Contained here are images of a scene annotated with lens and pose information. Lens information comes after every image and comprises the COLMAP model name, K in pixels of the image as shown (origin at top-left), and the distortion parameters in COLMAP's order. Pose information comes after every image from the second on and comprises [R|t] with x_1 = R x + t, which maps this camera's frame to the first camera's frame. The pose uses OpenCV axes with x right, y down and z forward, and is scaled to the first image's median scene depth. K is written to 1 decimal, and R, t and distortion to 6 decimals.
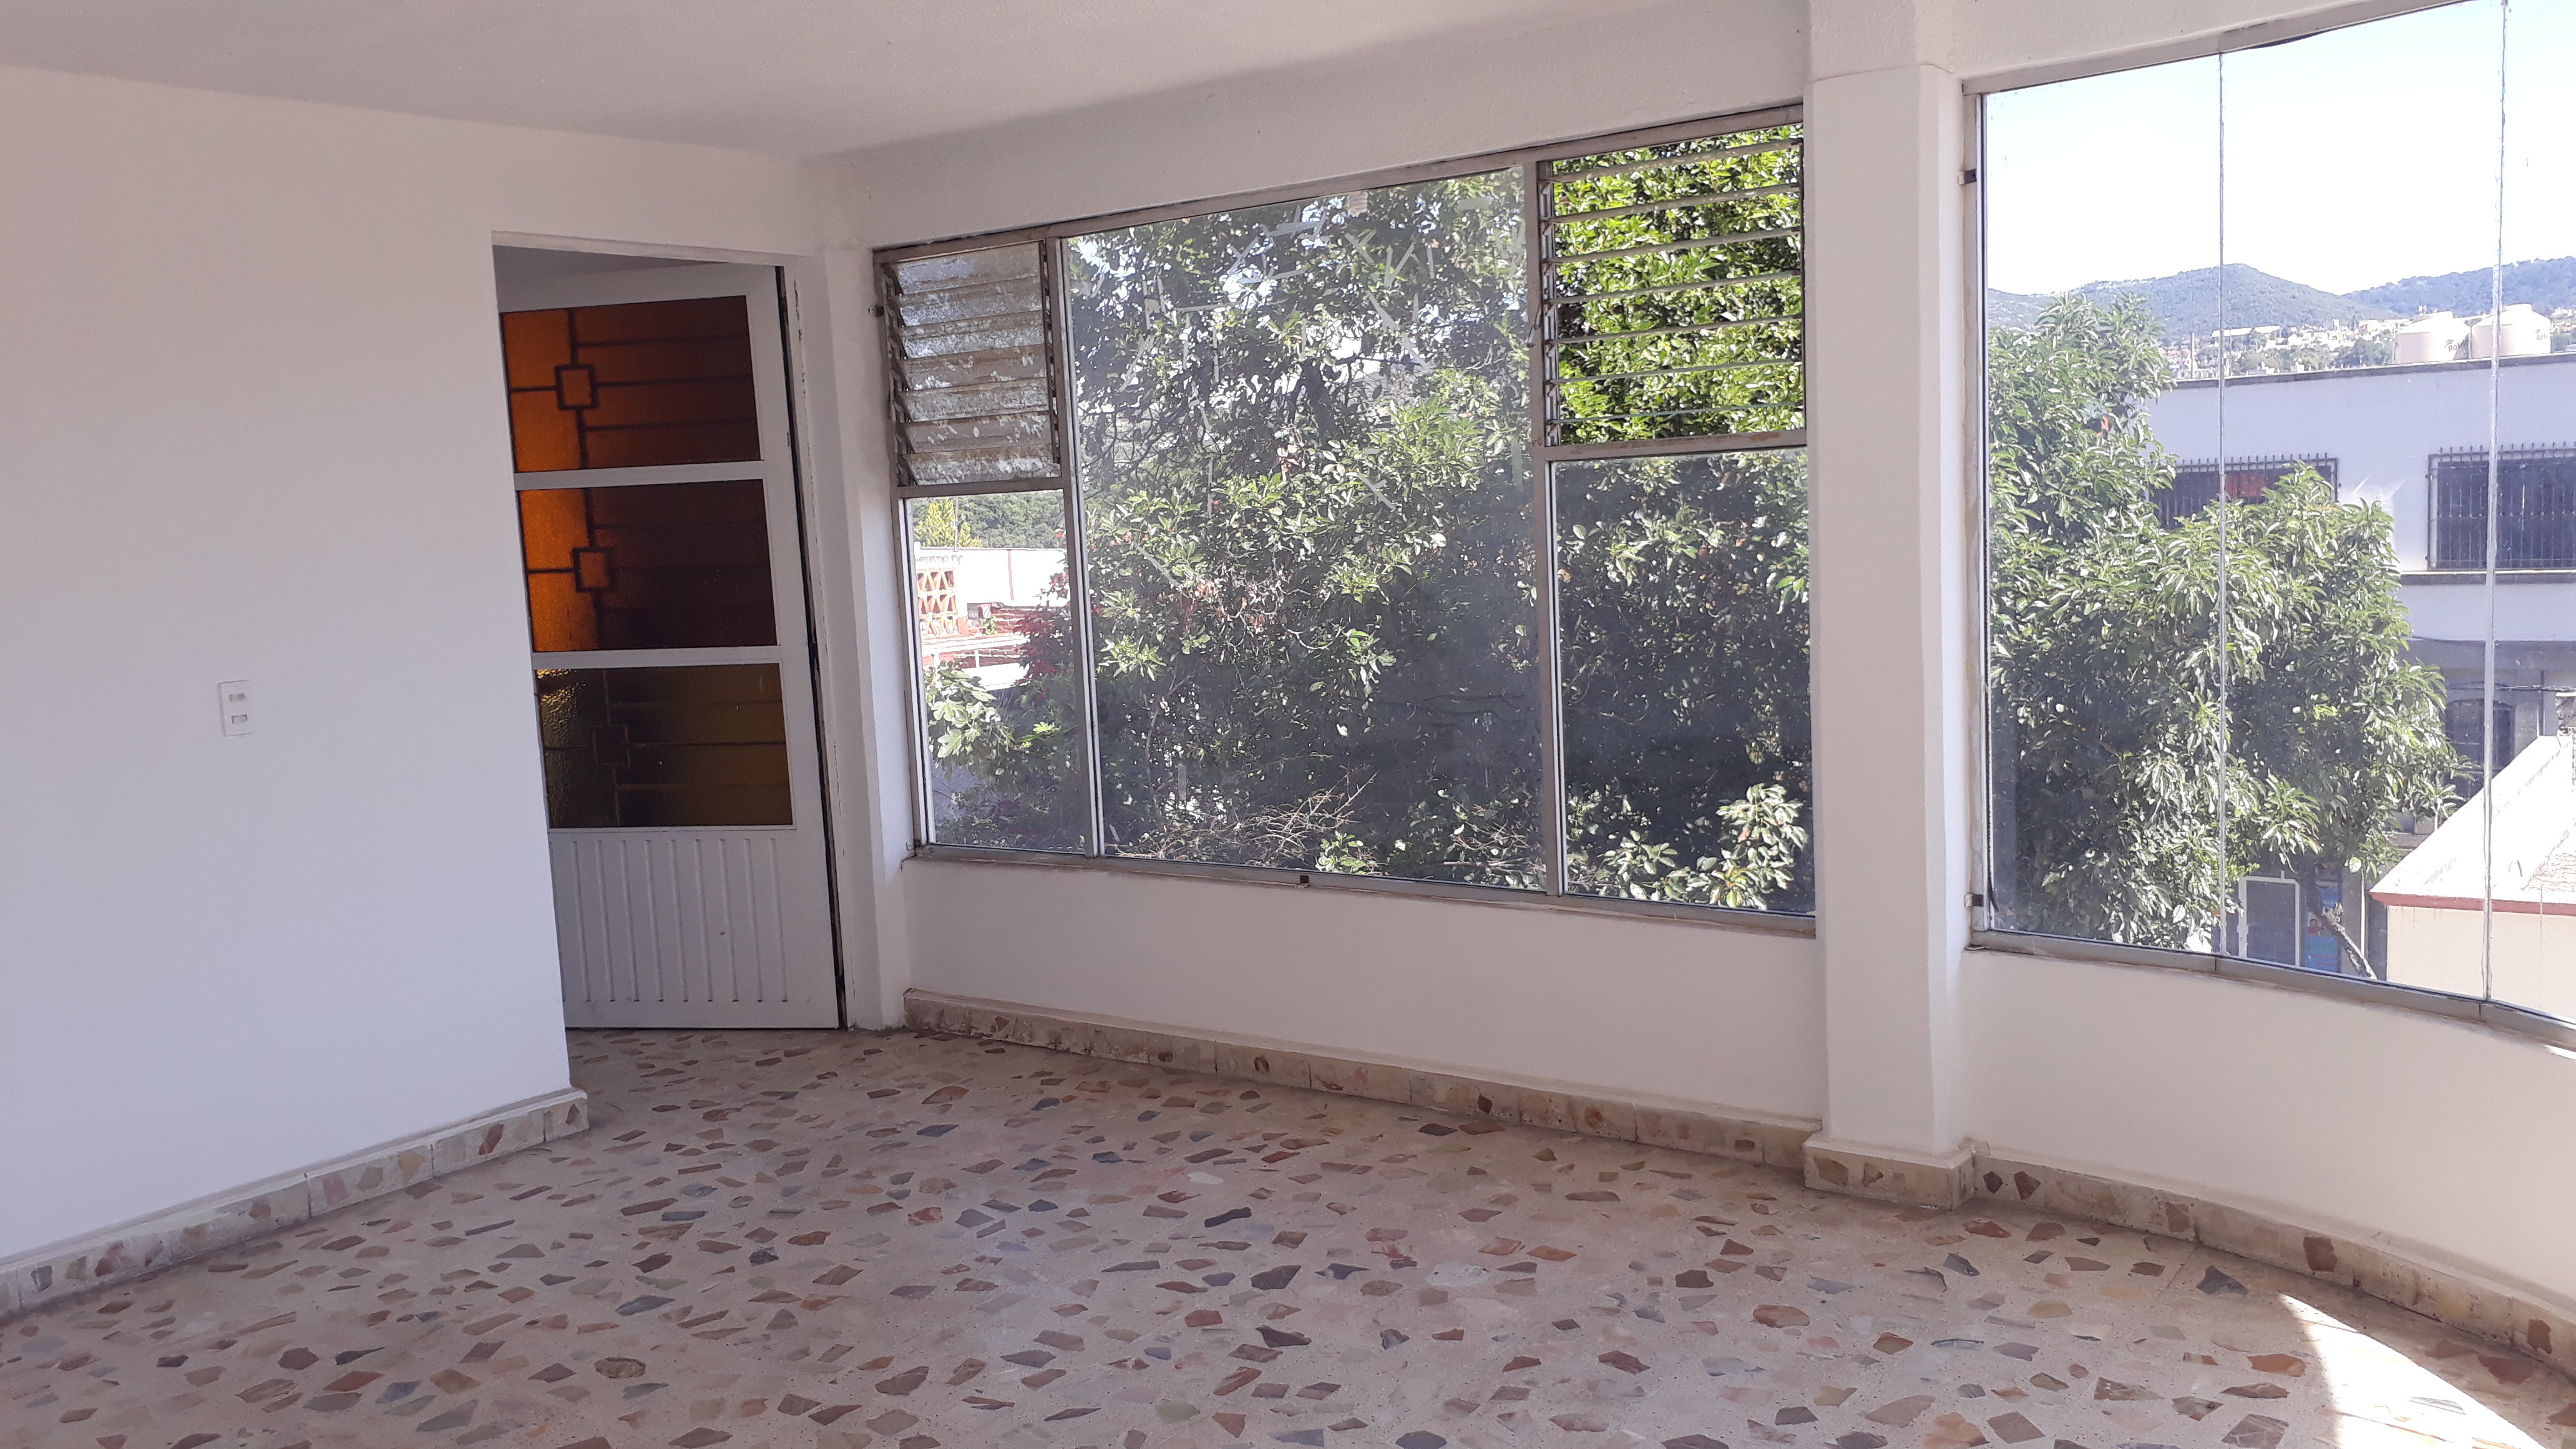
lens RADIAL K [[2062.3, 0, 1293.9], [0, 2062.3, 699.5], [0, 0, 1]] dist [0.063069, -0.128056]
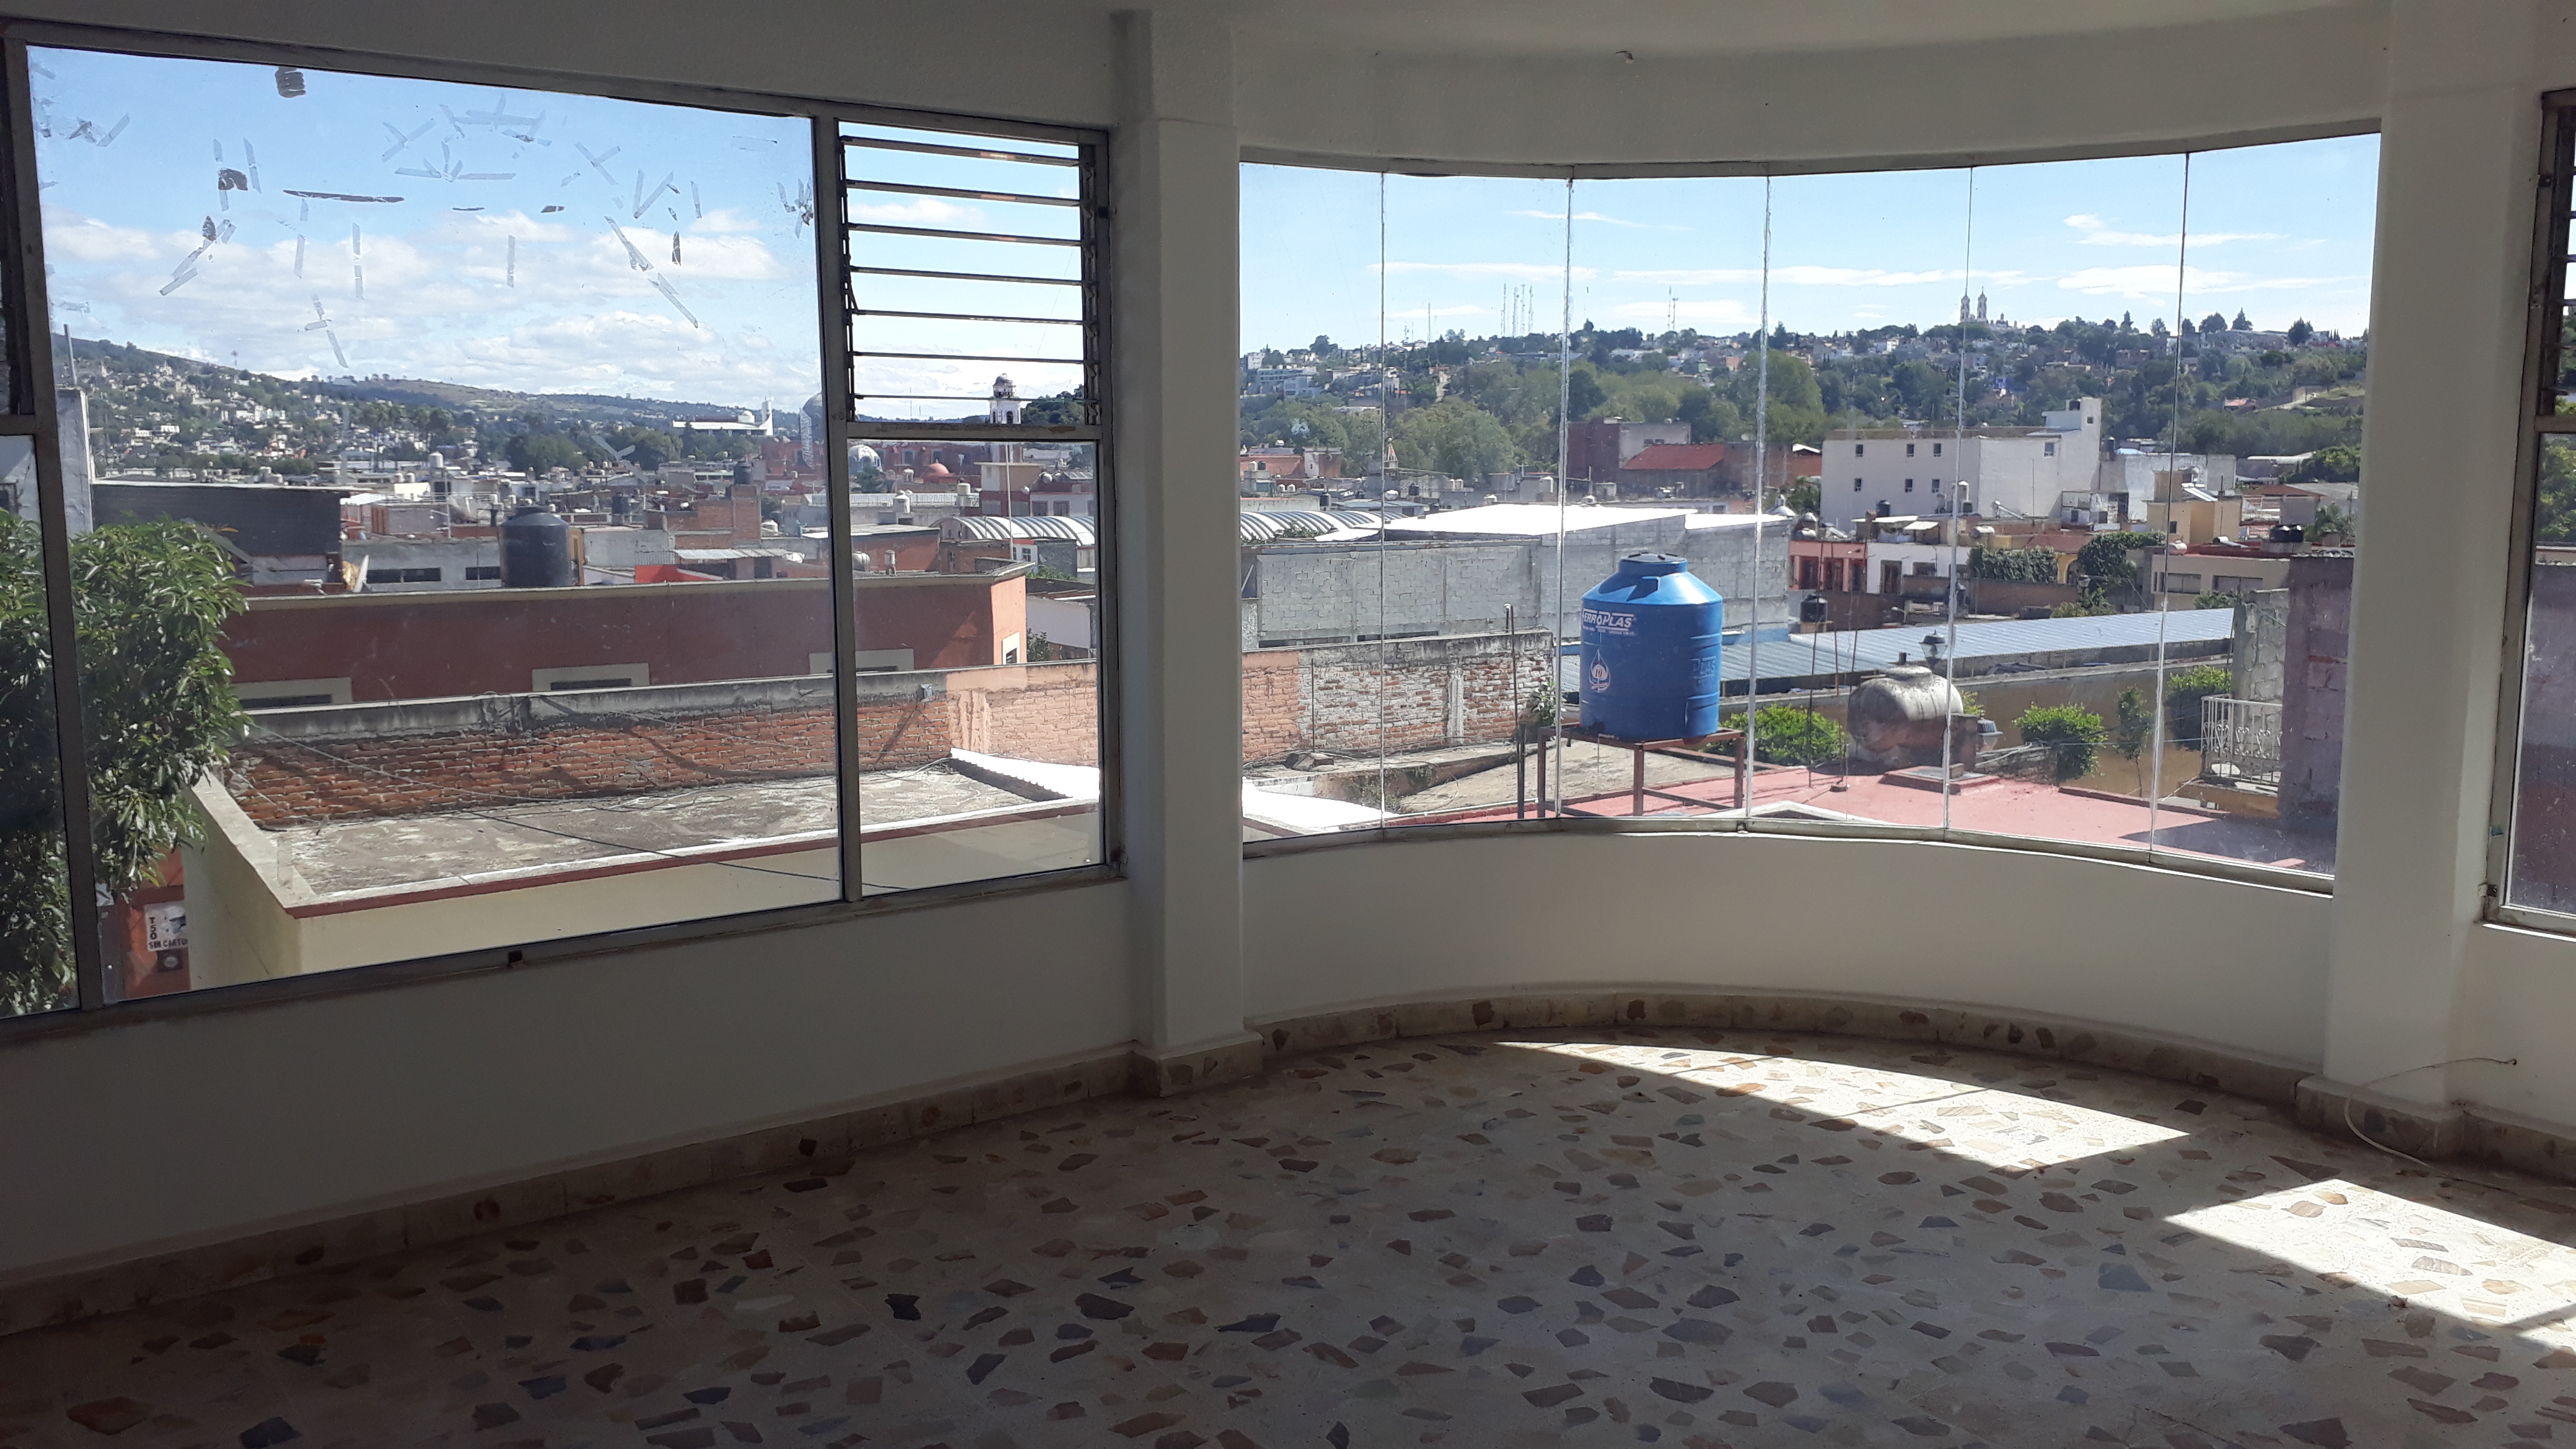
lens RADIAL K [[2062.3, 0, 1297.5], [0, 2062.3, 641.1], [0, 0, 1]] dist [0.063069, -0.128056]
pose [[0.330475, -0.044039, 0.942787, -0.828434], [0.095498, 0.995344, 0.013019, -0.018586], [-0.938971, 0.085732, 0.333142, 0.581980]]
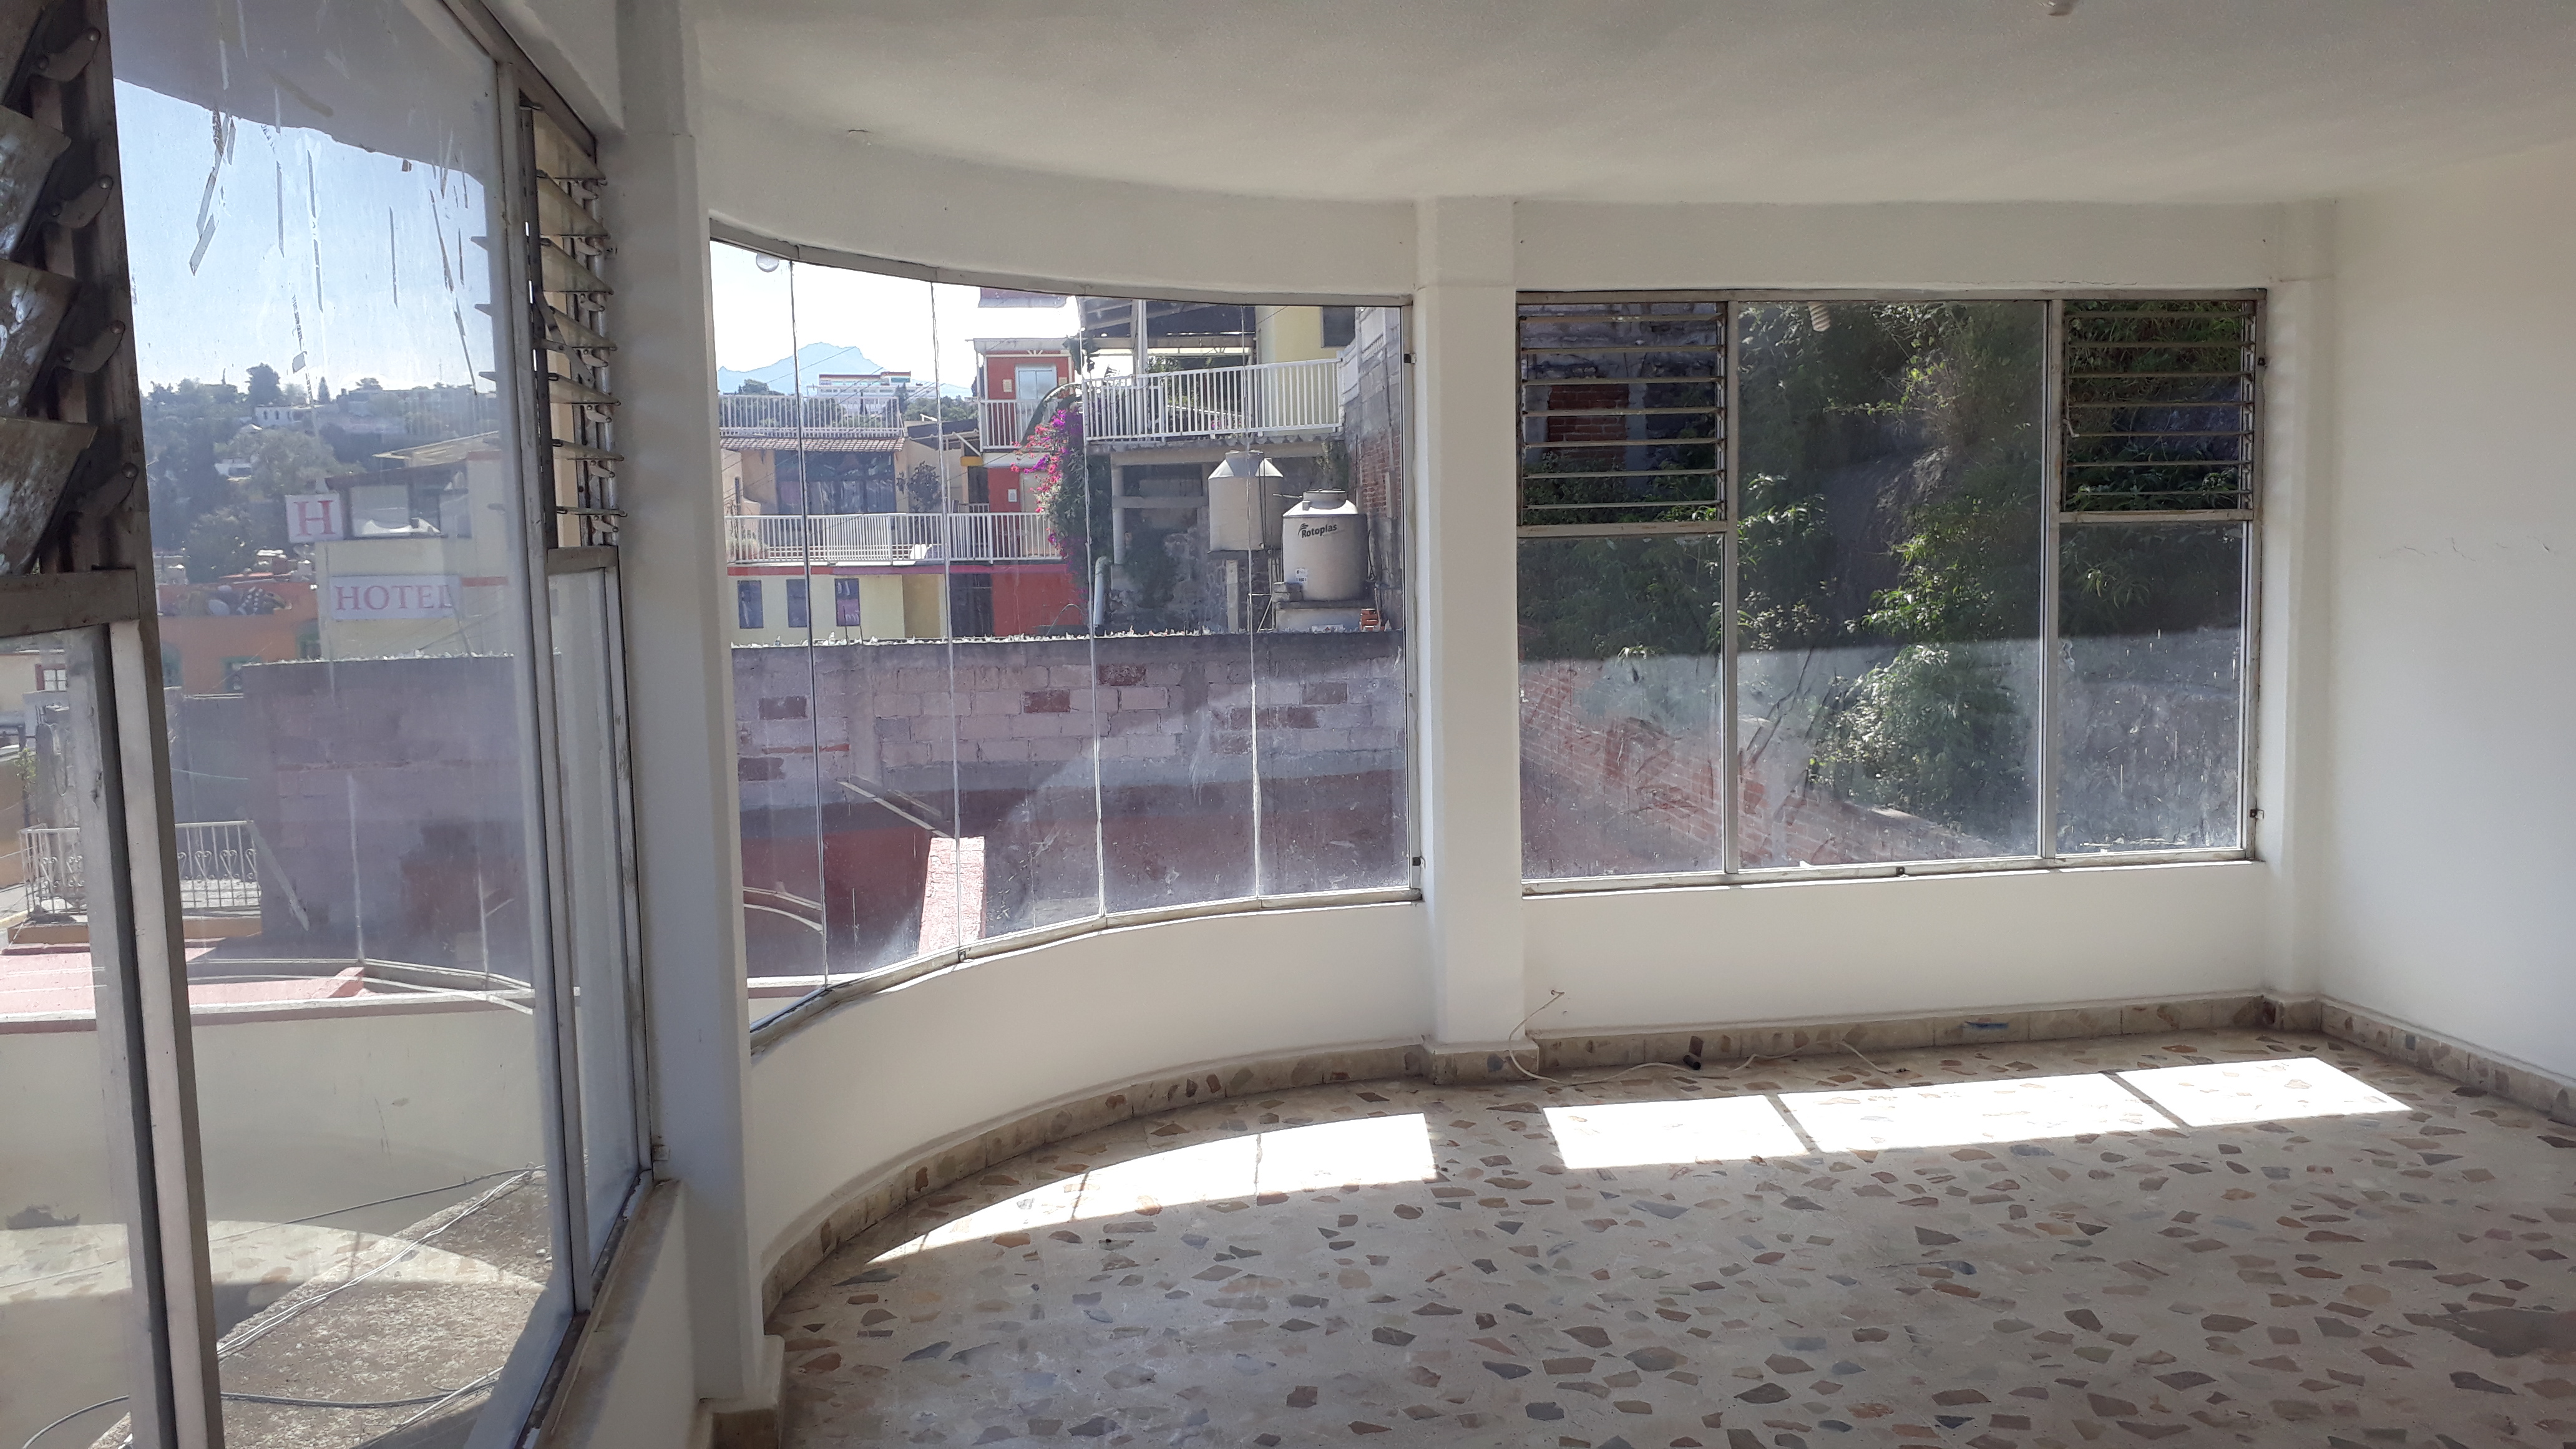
lens RADIAL K [[2062.3, 0, 1279.6], [0, 2062.3, 712.7], [0, 0, 1]] dist [0.063069, -0.128056]
pose [[-0.680950, -0.014584, 0.732185, -0.550638], [0.140589, 0.978602, 0.150243, -0.173152], [-0.718709, 0.205245, -0.664328, 1.461355]]
